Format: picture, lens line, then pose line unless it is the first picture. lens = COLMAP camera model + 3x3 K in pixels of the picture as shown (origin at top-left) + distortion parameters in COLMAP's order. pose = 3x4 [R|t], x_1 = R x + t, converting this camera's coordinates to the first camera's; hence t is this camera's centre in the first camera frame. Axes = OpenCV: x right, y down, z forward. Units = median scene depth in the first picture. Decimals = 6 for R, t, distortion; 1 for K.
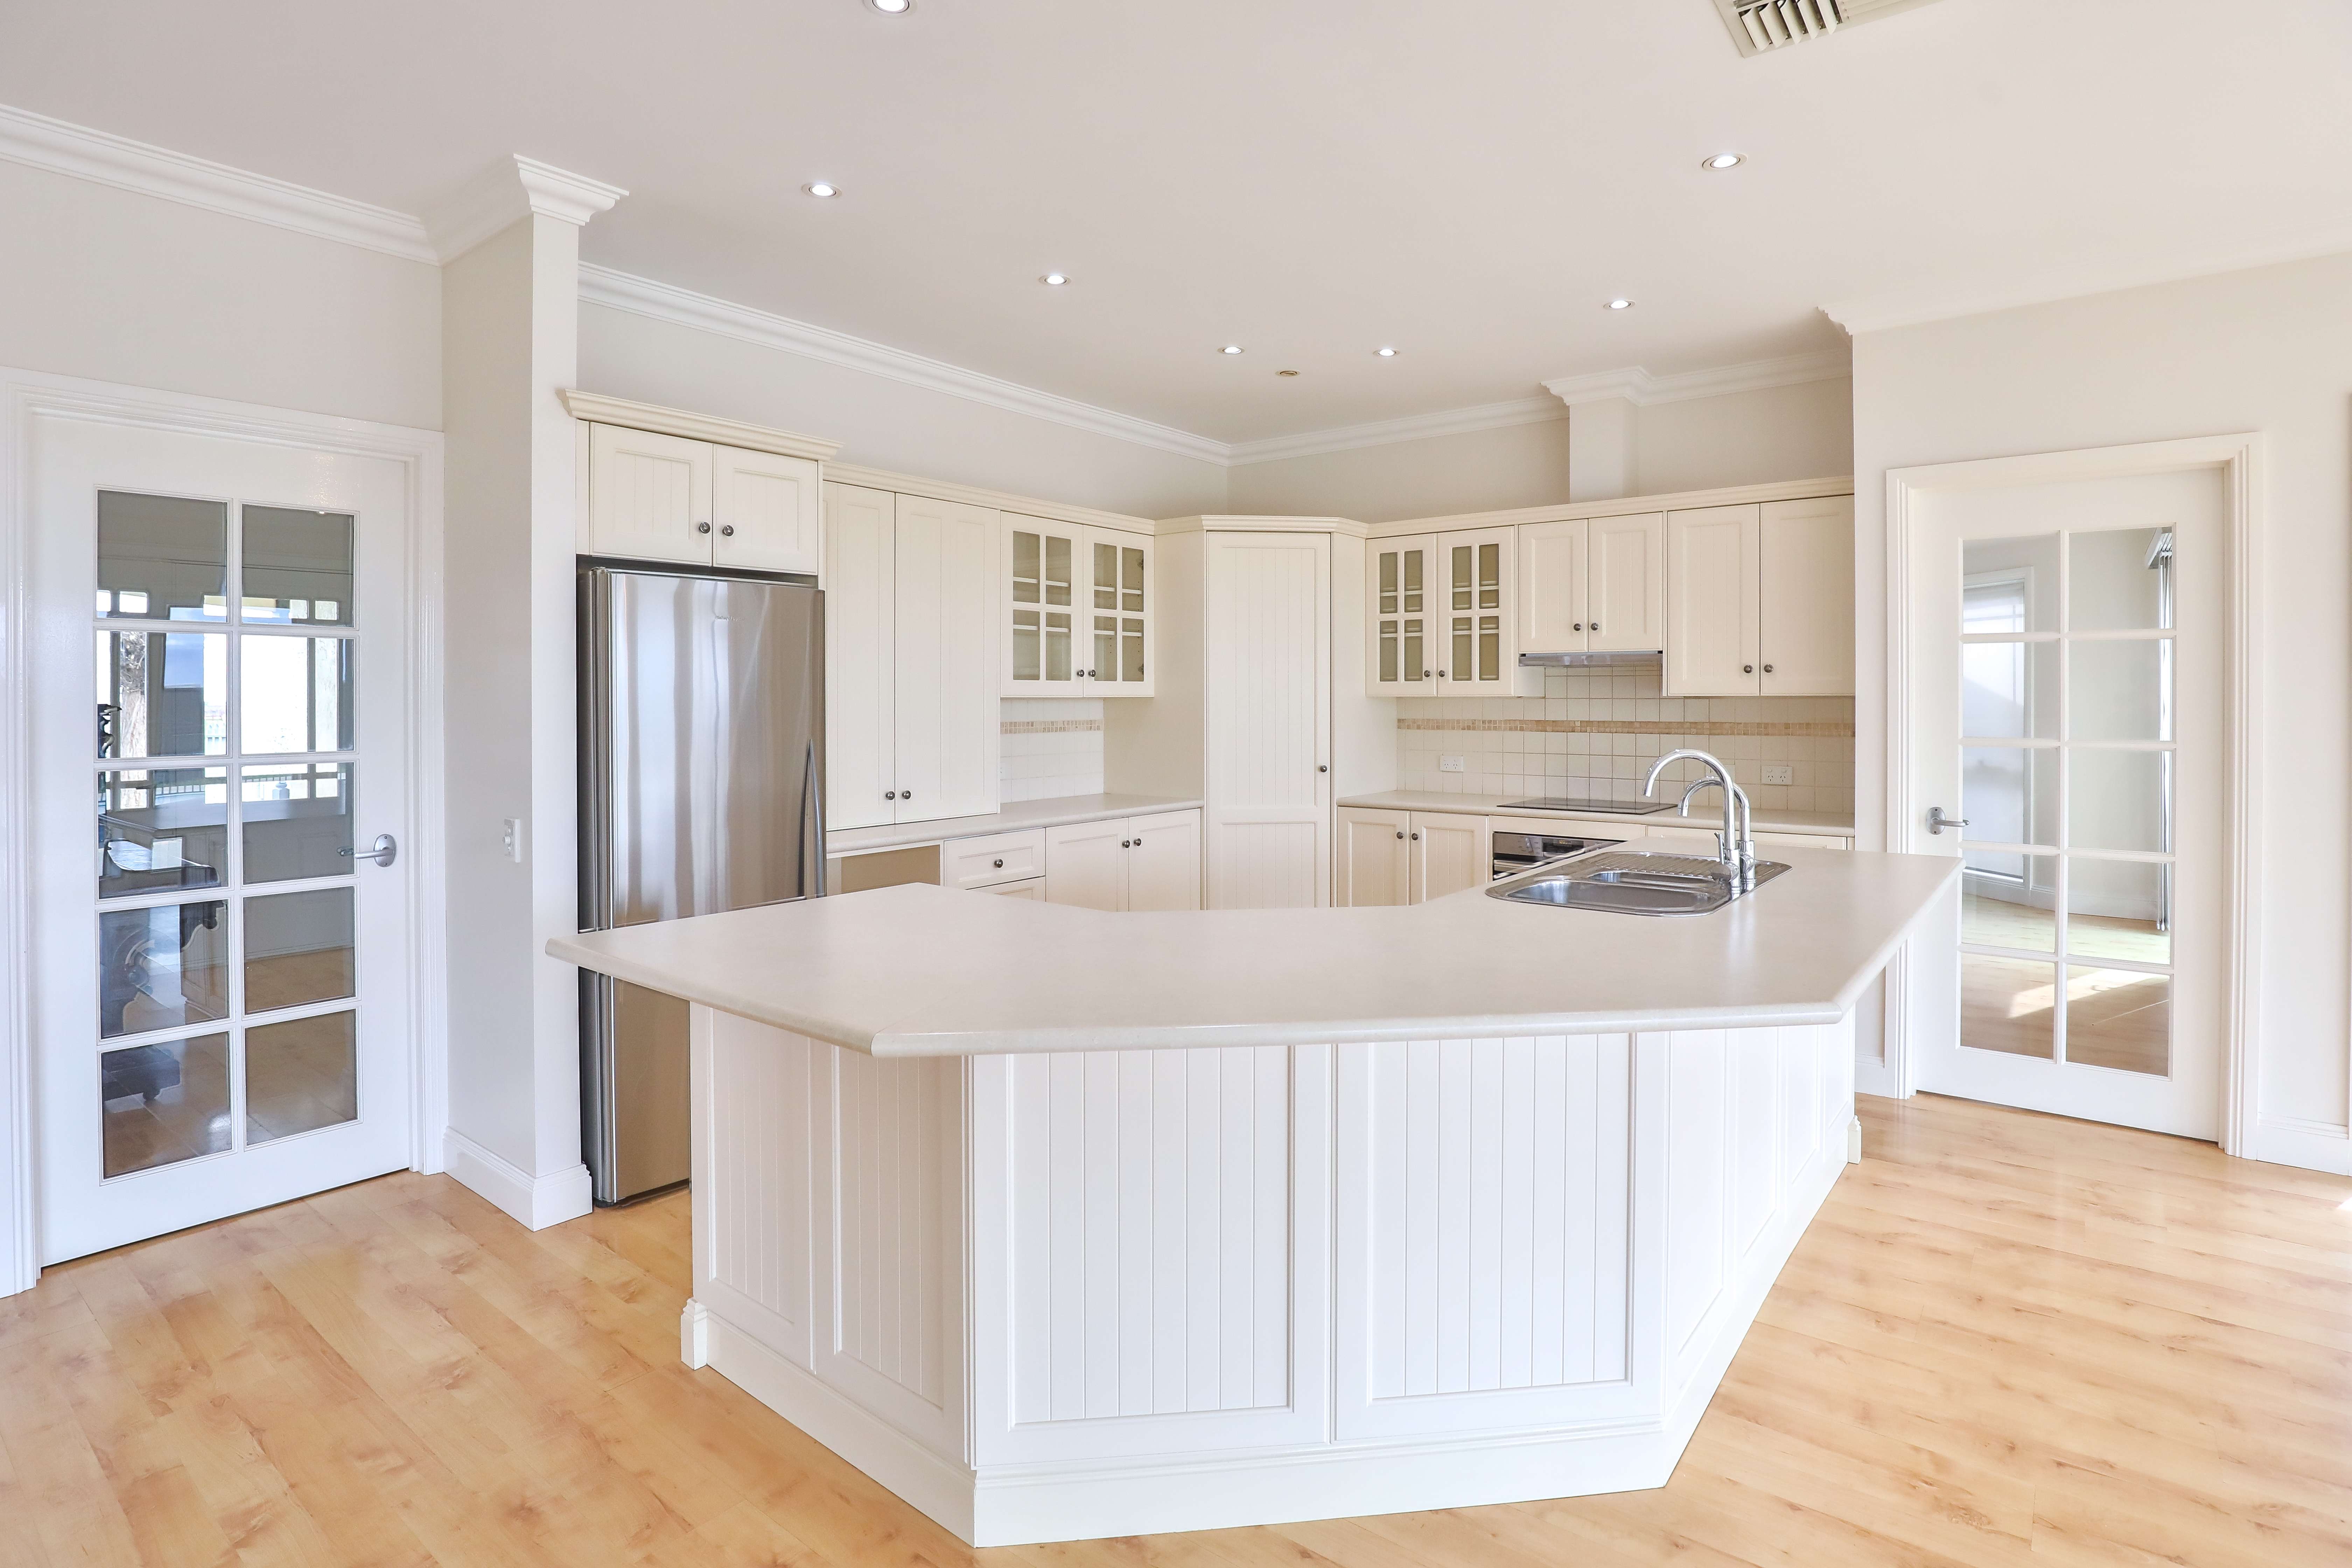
lens RADIAL K [[1241.9, 0, 1179.7], [0, 1241.9, 707.5], [0, 0, 1]] dist [-0.002253, -0.000467]
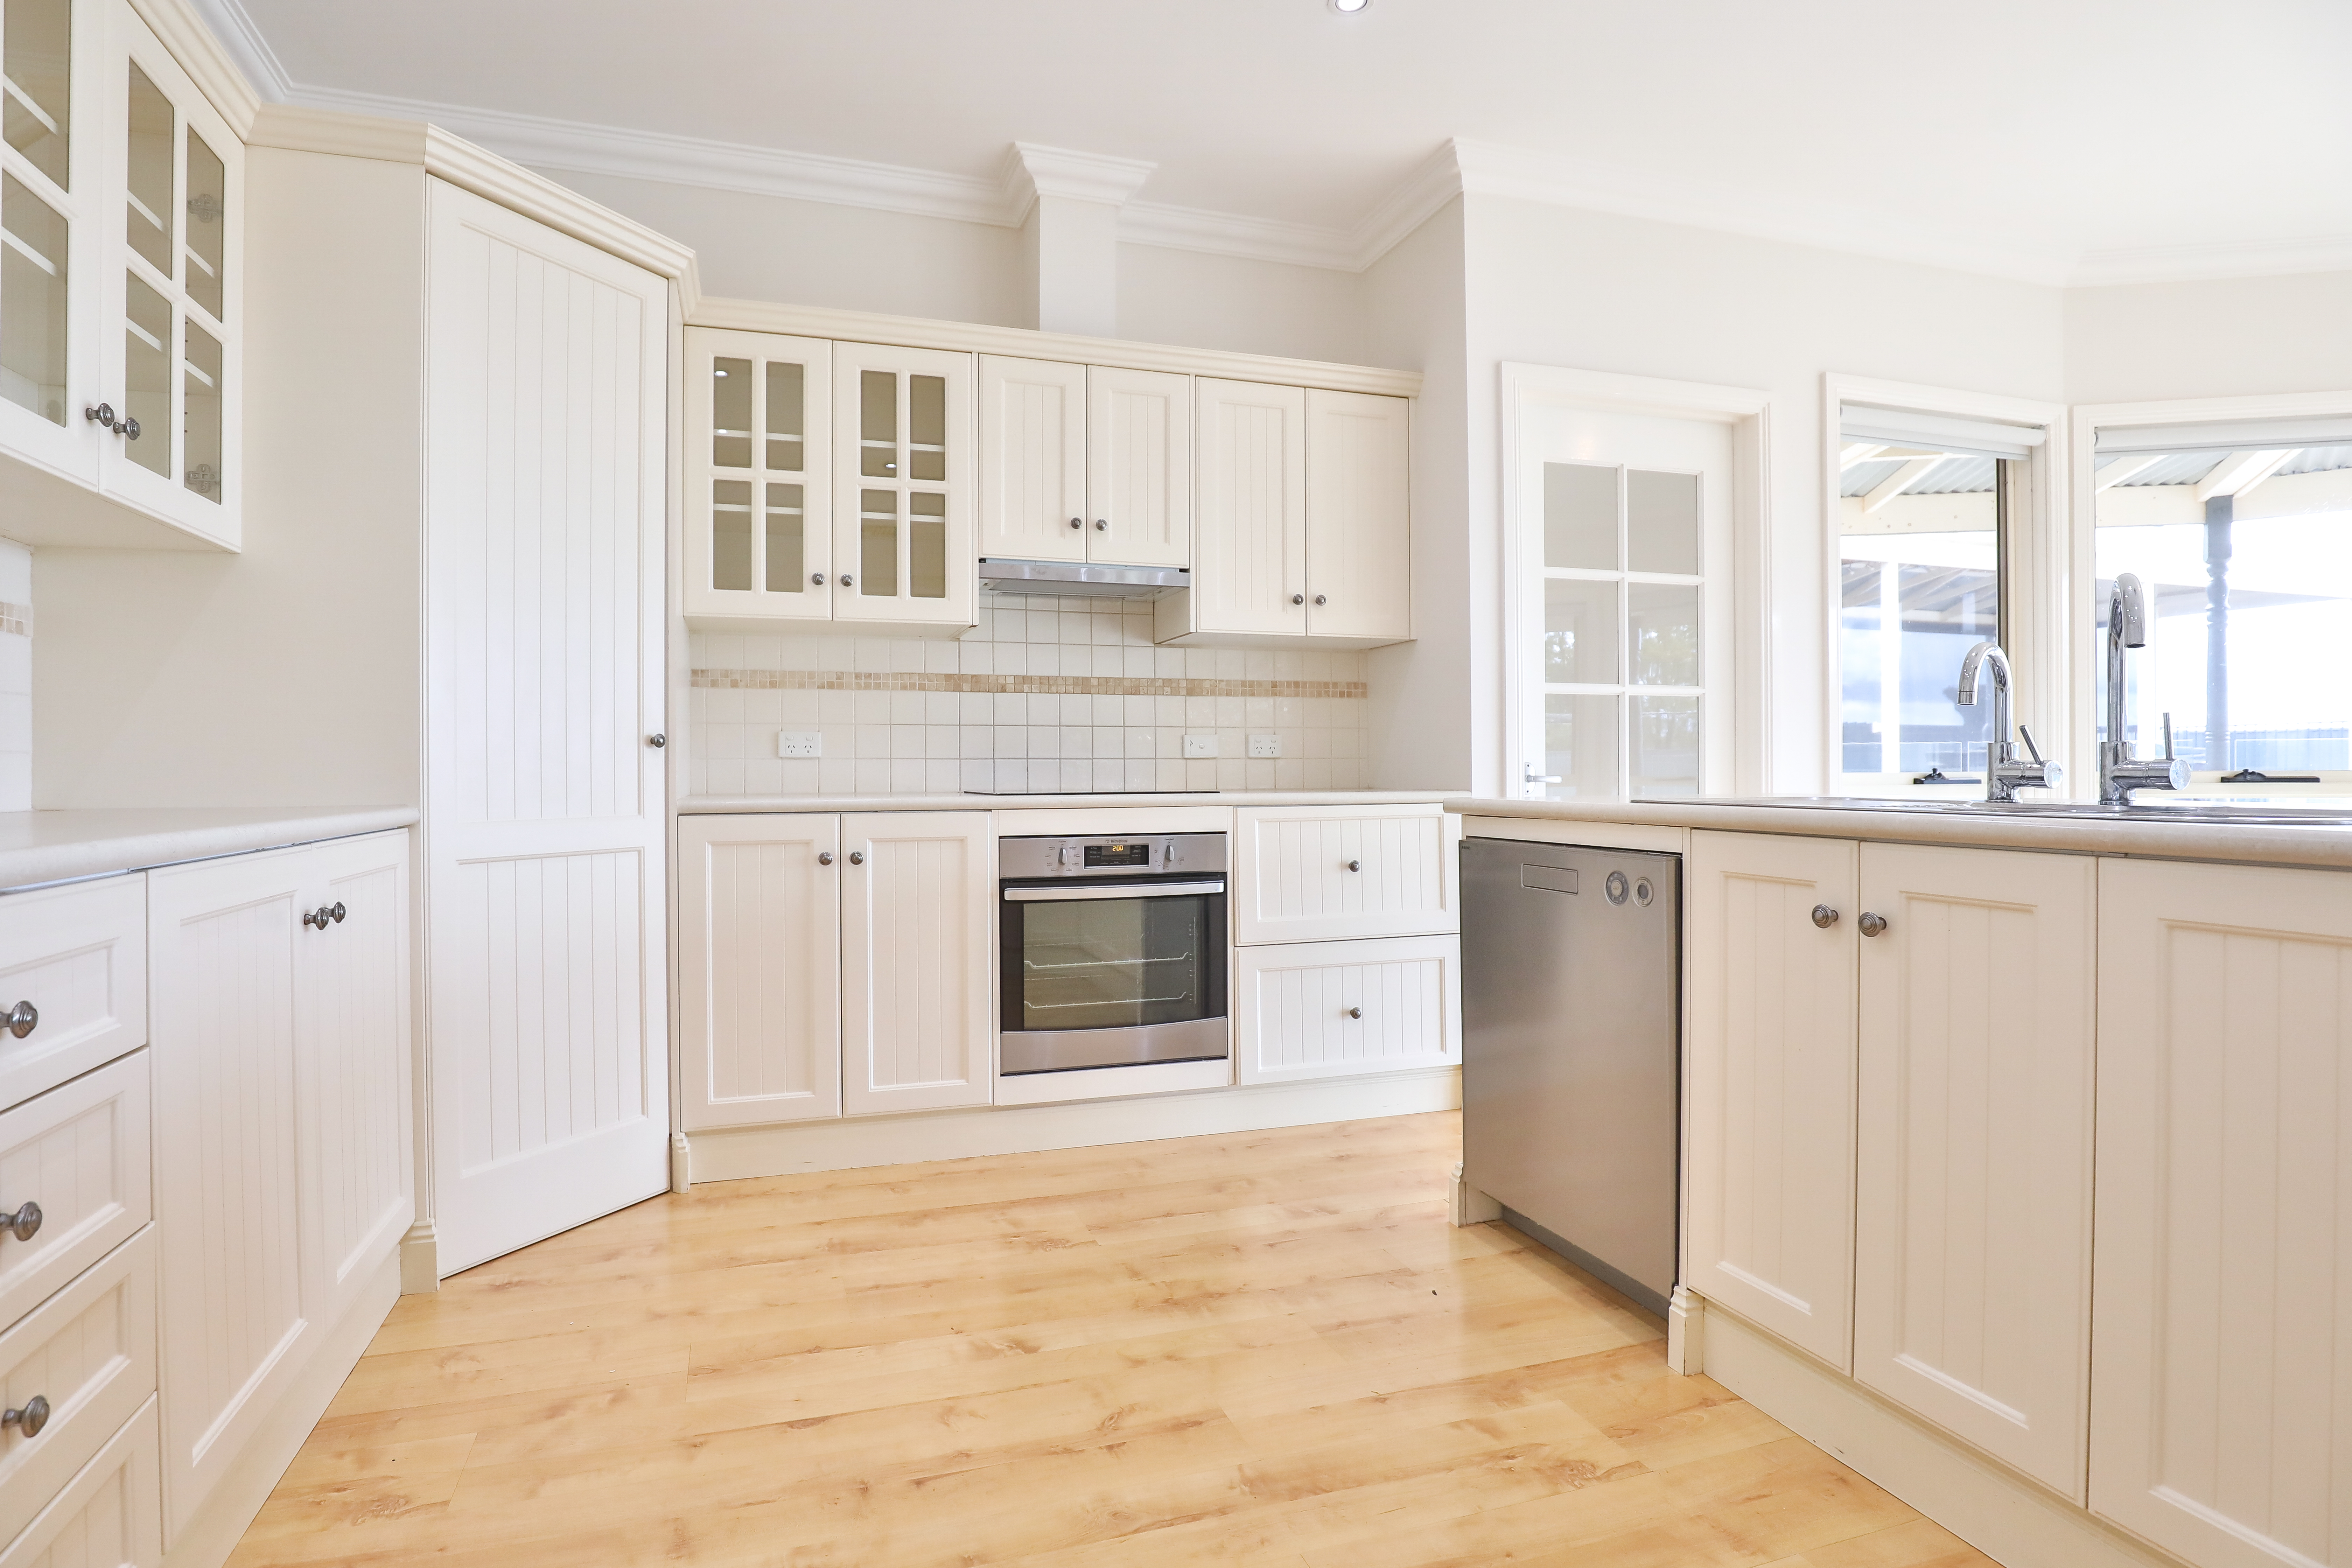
lens RADIAL K [[1161.8, 0, 1131.0], [0, 1161.8, 779.0], [0, 0, 1]] dist [-0.029776, 0.000002]
pose [[0.564472, -0.004397, 0.825440, -0.165668], [0.008664, 0.999962, -0.000598, 0.068453], [-0.825406, 0.007489, 0.564489, 0.592782]]
